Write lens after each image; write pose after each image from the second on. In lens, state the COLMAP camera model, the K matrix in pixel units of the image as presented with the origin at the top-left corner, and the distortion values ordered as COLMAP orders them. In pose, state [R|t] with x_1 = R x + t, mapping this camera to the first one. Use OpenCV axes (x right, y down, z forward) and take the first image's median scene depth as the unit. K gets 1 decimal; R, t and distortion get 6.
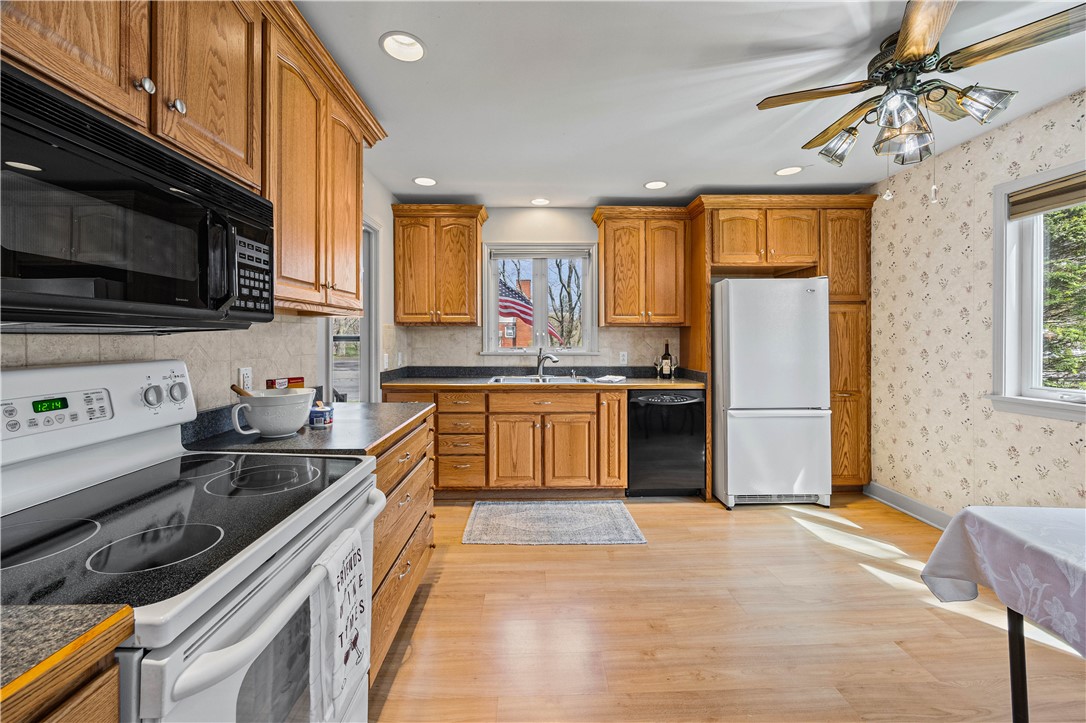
lens RADIAL K [[424.6, 0, 541.4], [0, 424.6, 340.8], [0, 0, 1]] dist [-0.006047, 0.000607]
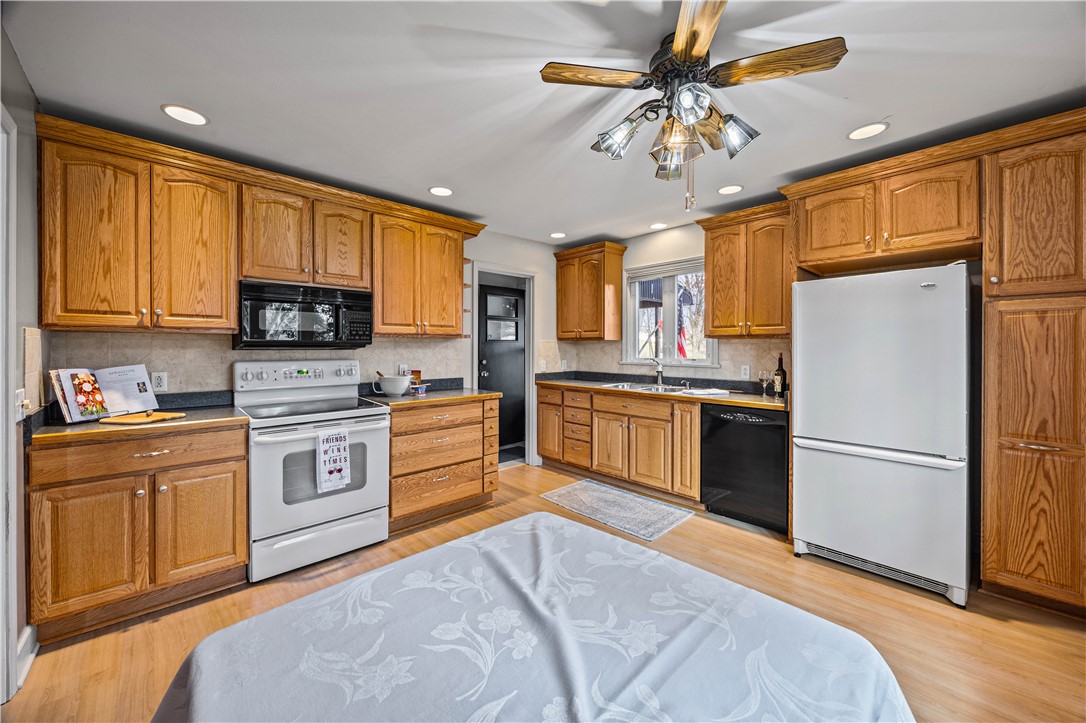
lens RADIAL K [[424.6, 0, 552.2], [0, 424.6, 351.4], [0, 0, 1]] dist [-0.006047, 0.000607]
pose [[0.667164, 0.008412, -0.744863, 0.715691], [-0.005109, 0.999964, 0.006717, -0.010631], [0.744893, -0.000676, 0.667183, 0.074106]]
